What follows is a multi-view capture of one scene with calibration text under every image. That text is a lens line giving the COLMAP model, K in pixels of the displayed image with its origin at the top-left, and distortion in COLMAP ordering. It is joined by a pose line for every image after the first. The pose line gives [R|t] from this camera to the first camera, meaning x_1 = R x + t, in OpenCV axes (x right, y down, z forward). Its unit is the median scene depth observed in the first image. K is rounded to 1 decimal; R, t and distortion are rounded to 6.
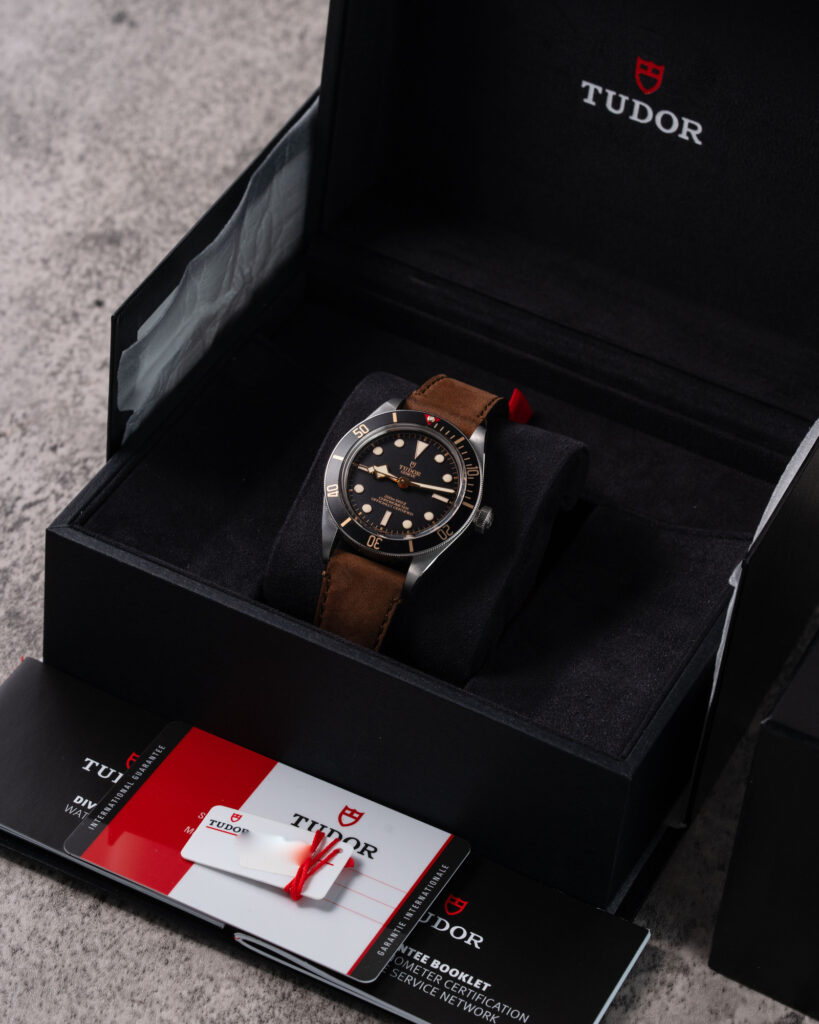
lens RADIAL K [[4682.8, 0, 409.5], [0, 4682.8, 511.9], [0, 0, 1]] dist [-0.212744, 0.000000]
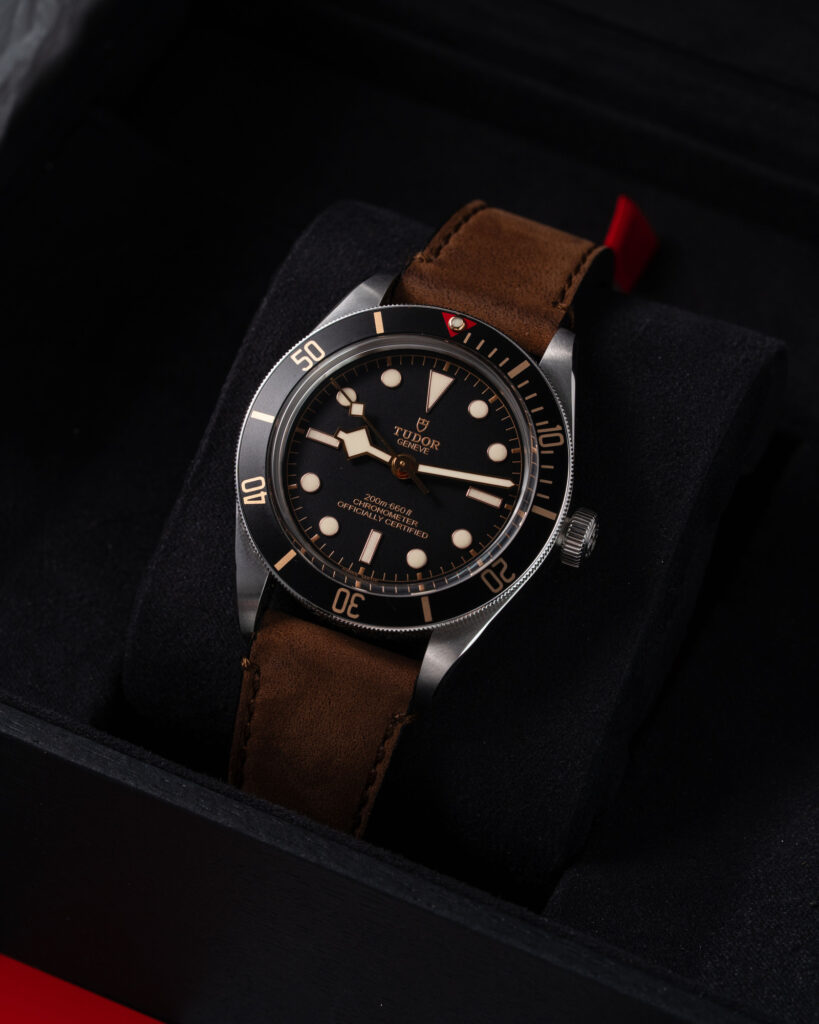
lens RADIAL K [[4682.8, 0, 409.1], [0, 4682.8, 510.8], [0, 0, 1]] dist [-0.212744, 0.000000]
pose [[0.998837, -0.047411, -0.008758, 0.003109], [0.048172, 0.988851, 0.140900, -0.067784], [0.001980, -0.141158, 0.989985, 0.535126]]
